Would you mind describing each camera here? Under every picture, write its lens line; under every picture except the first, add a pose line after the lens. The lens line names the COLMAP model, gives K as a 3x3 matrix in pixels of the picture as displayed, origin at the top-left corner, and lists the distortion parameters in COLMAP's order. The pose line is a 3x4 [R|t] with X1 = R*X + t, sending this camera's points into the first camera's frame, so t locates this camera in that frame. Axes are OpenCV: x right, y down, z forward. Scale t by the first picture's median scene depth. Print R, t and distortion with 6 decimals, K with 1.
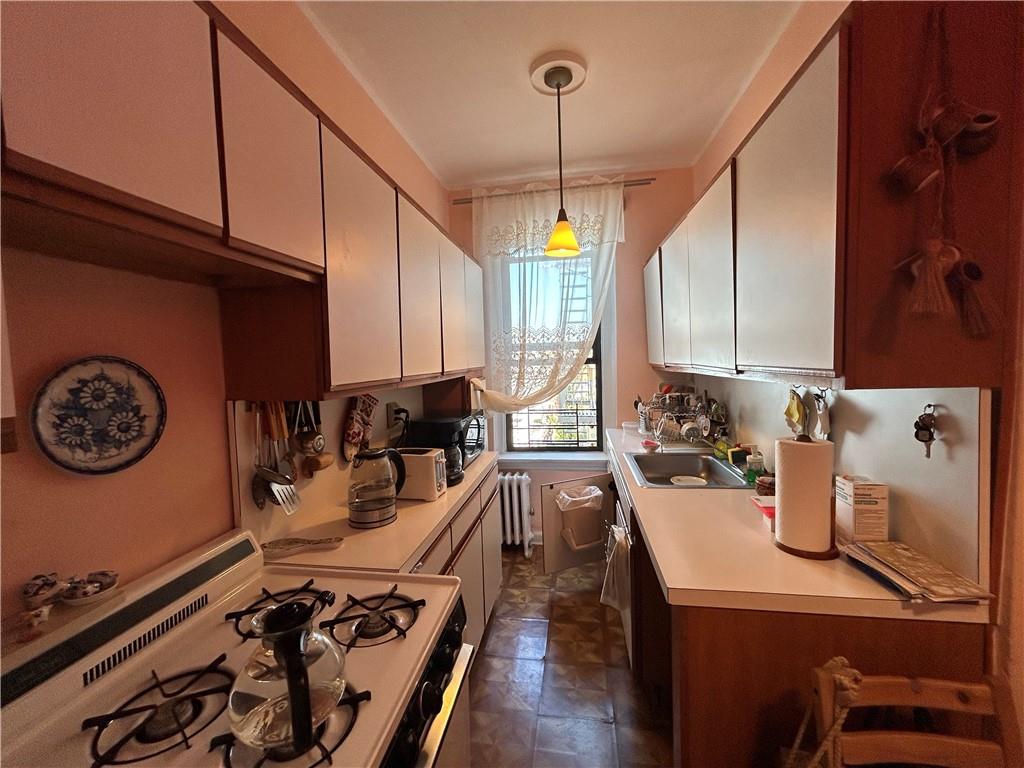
lens RADIAL K [[410.4, 0, 510.4], [0, 410.4, 380.5], [0, 0, 1]] dist [0.000491, 0.000041]
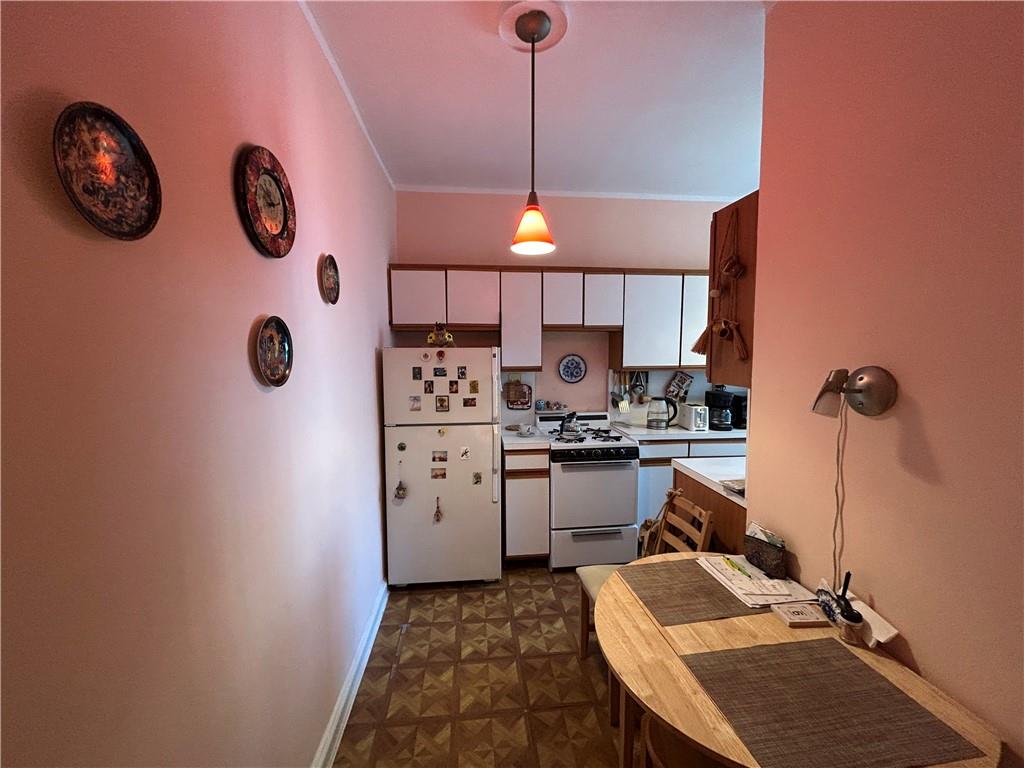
lens RADIAL K [[410.4, 0, 510.4], [0, 410.4, 380.5], [0, 0, 1]] dist [0.000491, 0.000041]
pose [[0.261908, 0.107869, -0.959046, 2.515014], [-0.052941, 0.993844, 0.097325, -0.150824], [0.963640, 0.025283, 0.266006, -0.604561]]
